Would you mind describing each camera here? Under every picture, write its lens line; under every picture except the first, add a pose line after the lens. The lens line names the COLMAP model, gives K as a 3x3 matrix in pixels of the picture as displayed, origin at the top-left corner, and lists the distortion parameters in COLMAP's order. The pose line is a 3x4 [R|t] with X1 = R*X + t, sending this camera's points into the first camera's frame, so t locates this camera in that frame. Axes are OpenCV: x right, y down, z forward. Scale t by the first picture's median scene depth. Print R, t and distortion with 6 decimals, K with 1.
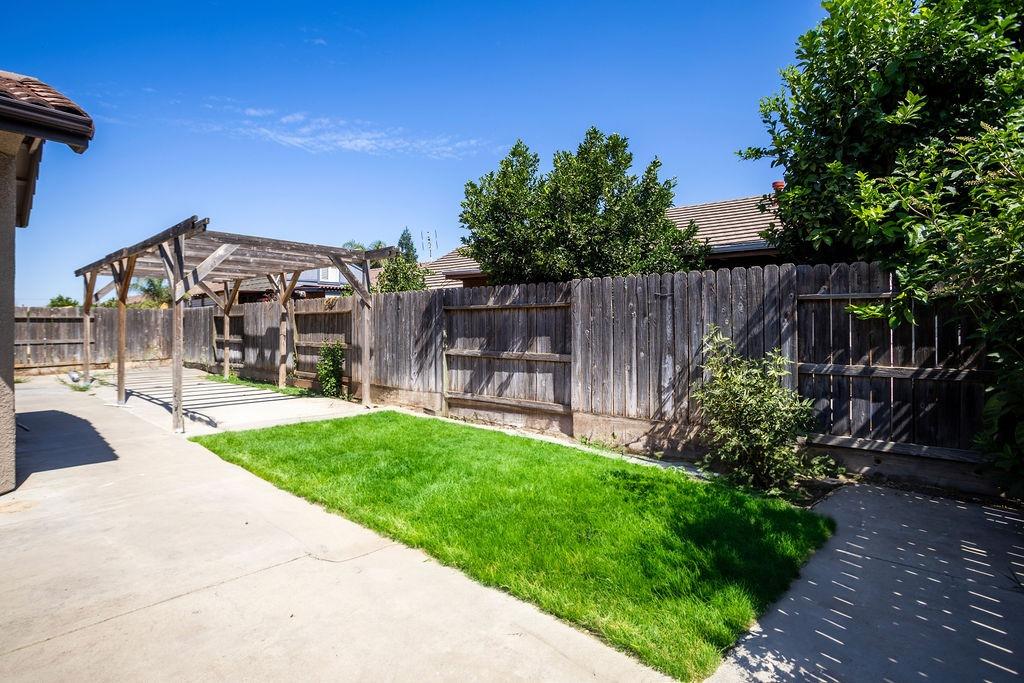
lens RADIAL K [[508.3, 0, 505.1], [0, 508.3, 323.5], [0, 0, 1]] dist [-0.069873, 0.030338]
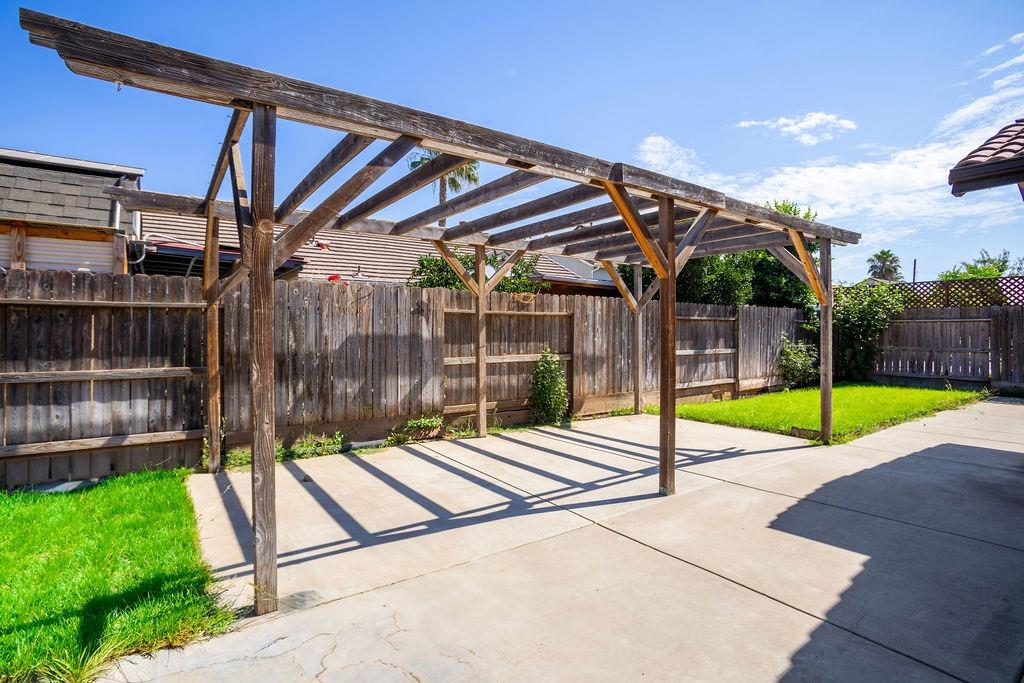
lens RADIAL K [[508.3, 0, 505.1], [0, 508.3, 323.5], [0, 0, 1]] dist [-0.069873, 0.030338]
pose [[0.223839, 0.013718, 0.974530, -1.533437], [-0.012956, 0.999854, -0.011099, 0.000672], [-0.974540, -0.010142, 0.223984, 1.213376]]
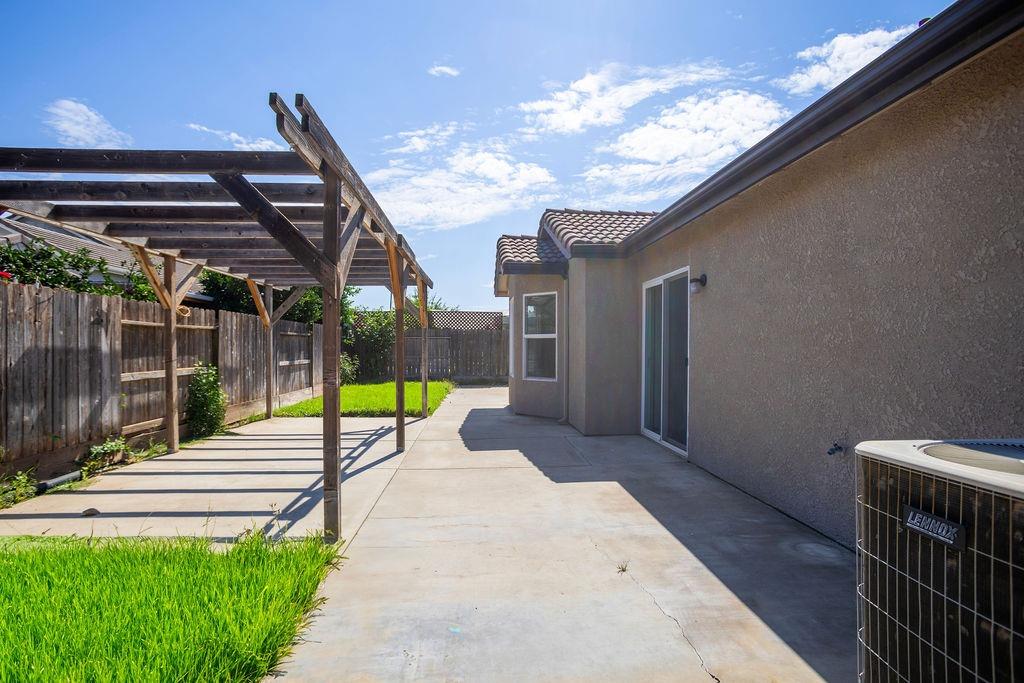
lens RADIAL K [[508.3, 0, 505.1], [0, 508.3, 323.5], [0, 0, 1]] dist [-0.069873, 0.030338]
pose [[-0.714562, 0.030456, 0.698908, -1.687805], [-0.008065, 0.998627, -0.051762, 0.009032], [-0.699525, -0.042624, -0.713336, 1.689634]]
